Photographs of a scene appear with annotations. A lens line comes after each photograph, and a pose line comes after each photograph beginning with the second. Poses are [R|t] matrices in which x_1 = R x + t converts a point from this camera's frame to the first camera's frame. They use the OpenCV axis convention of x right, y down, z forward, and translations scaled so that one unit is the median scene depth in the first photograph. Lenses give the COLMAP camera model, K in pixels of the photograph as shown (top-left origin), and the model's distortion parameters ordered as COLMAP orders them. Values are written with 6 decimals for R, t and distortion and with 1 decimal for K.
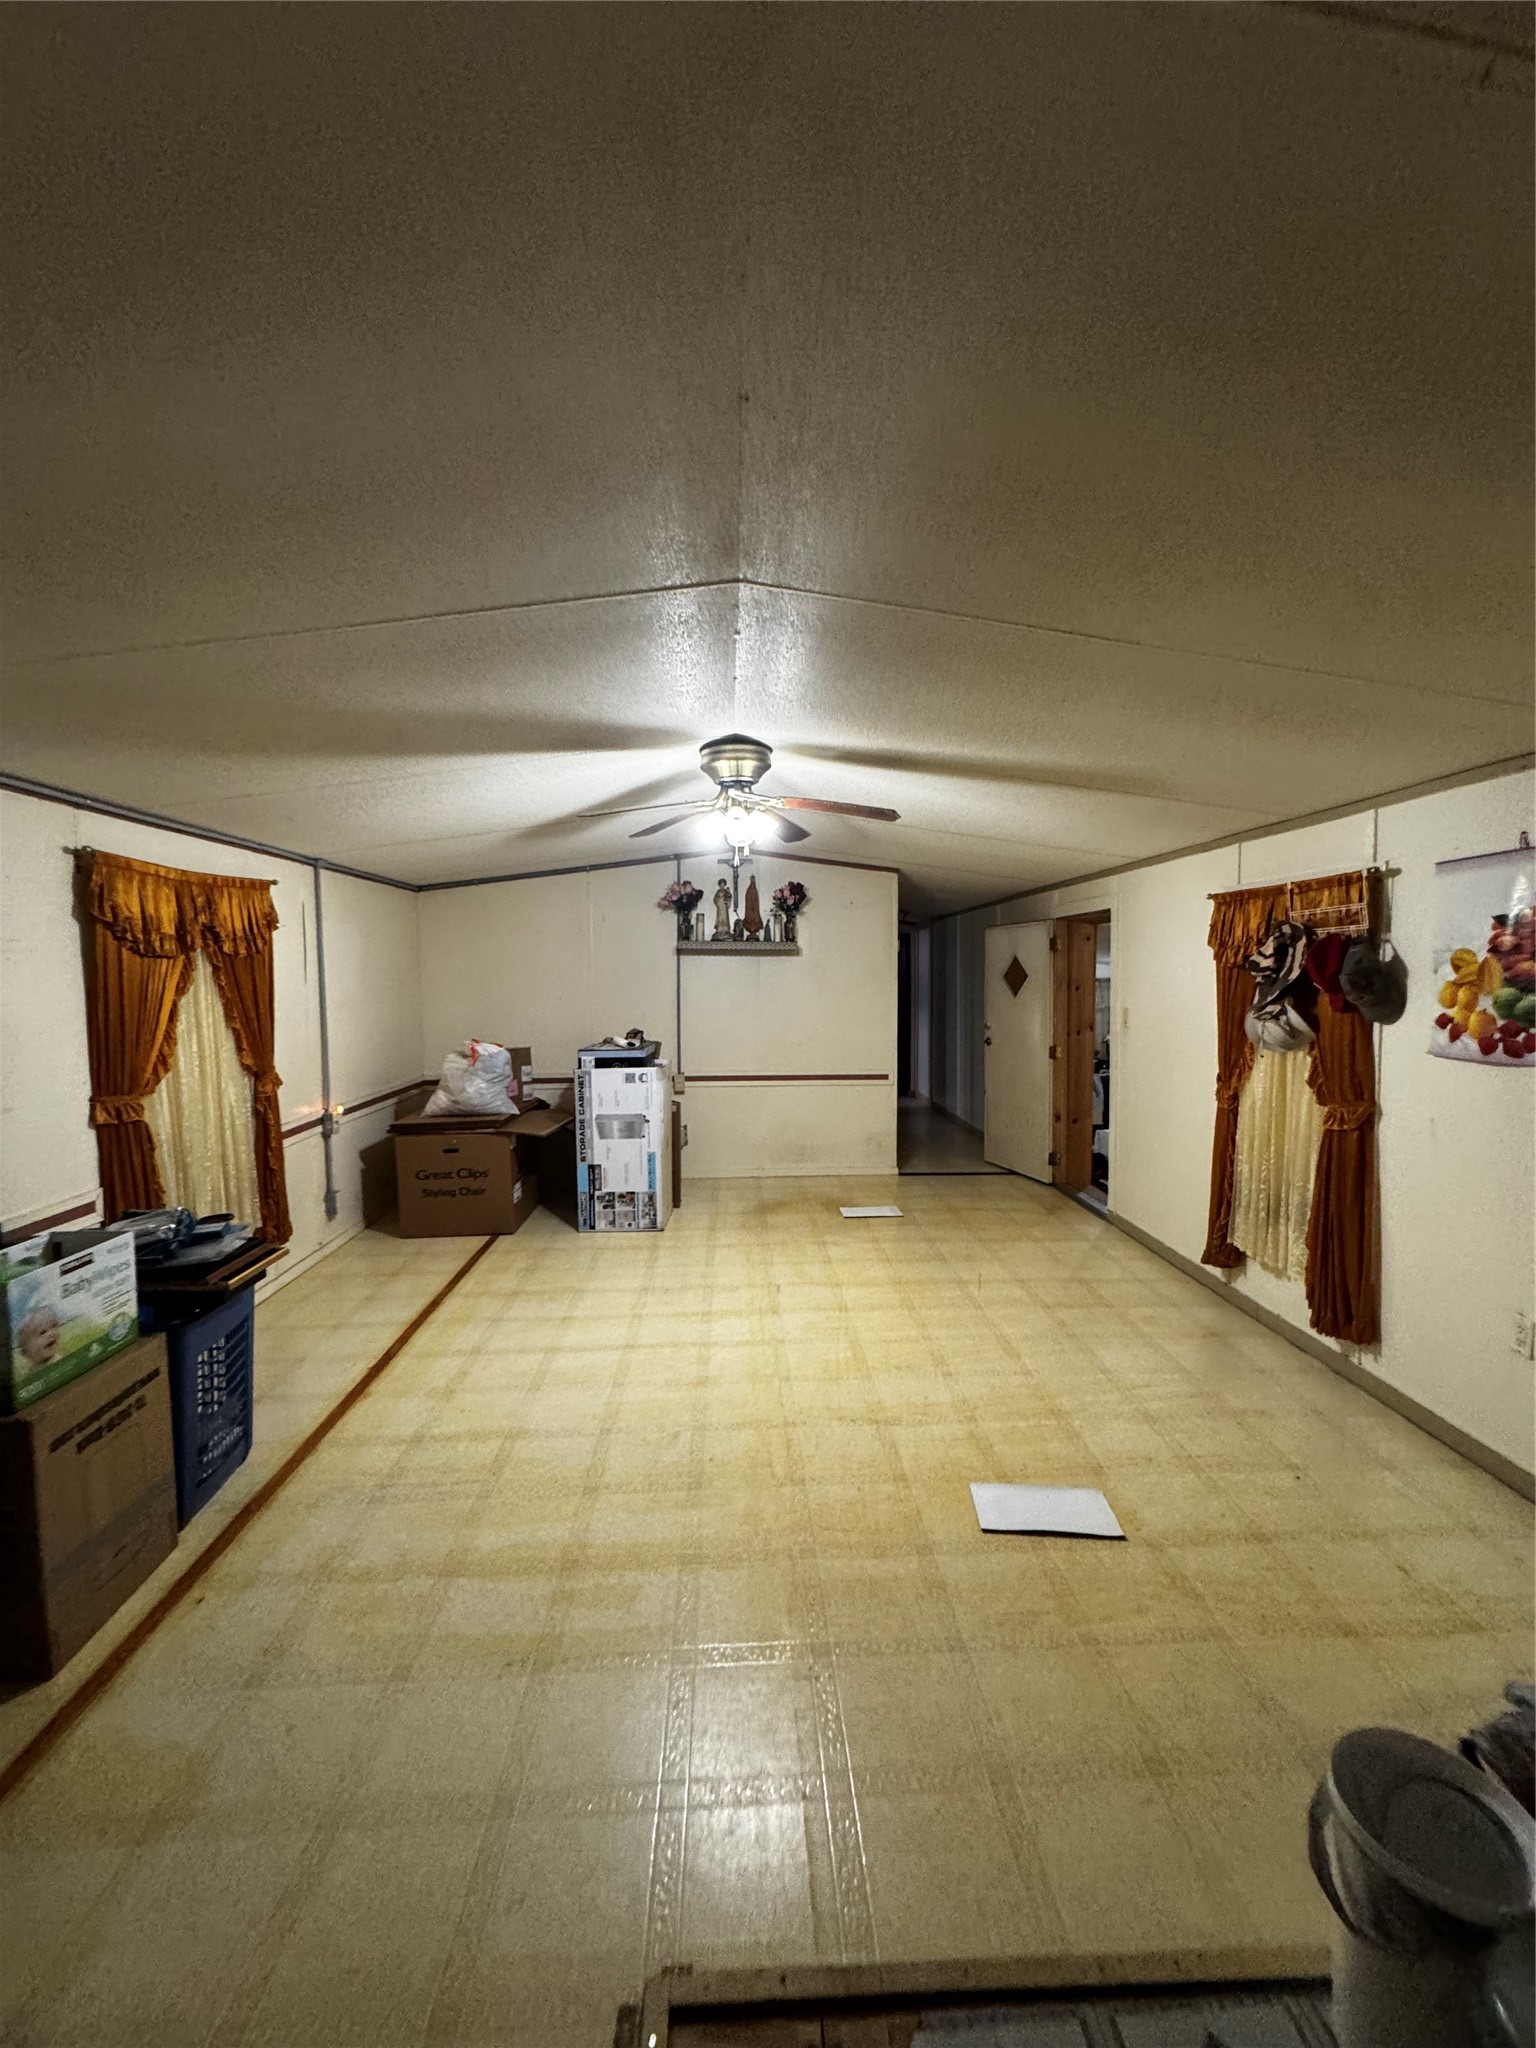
lens RADIAL K [[815.3, 0, 775.1], [0, 815.3, 1025.2], [0, 0, 1]] dist [-0.000627, -0.000516]
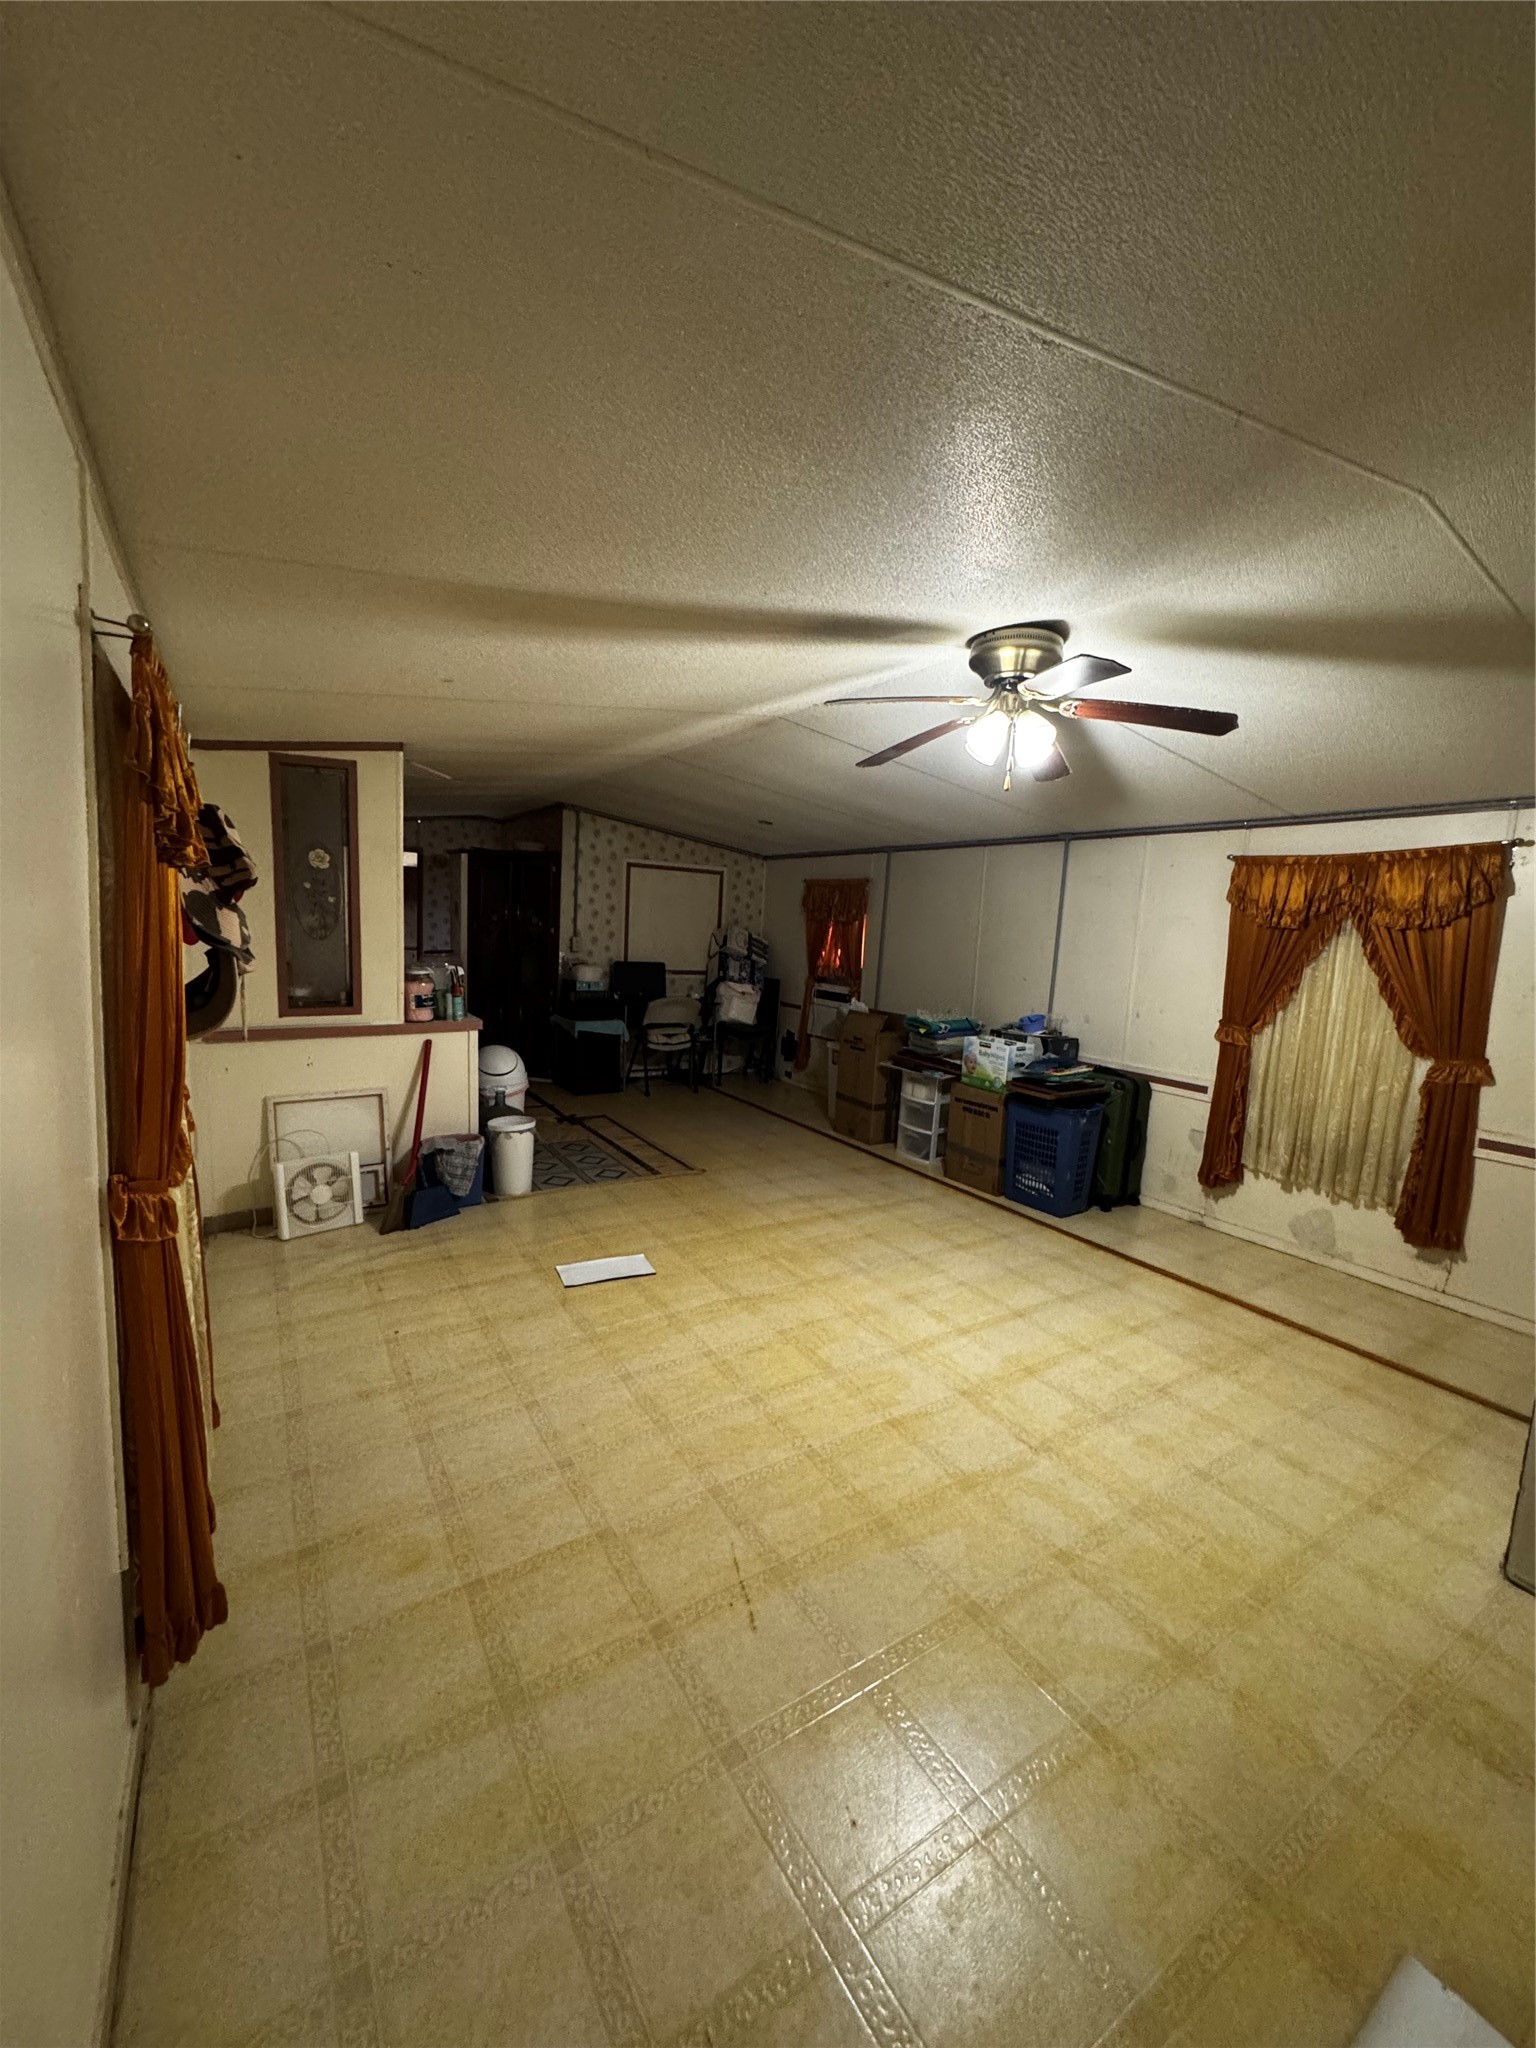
lens RADIAL K [[815.3, 0, 776.1], [0, 815.3, 1024.2], [0, 0, 1]] dist [-0.000627, -0.000516]
pose [[-0.865752, 0.022589, -0.499962, 0.582060], [-0.078096, 0.980646, 0.179540, -0.103558], [0.494342, 0.194482, -0.847233, 1.702130]]
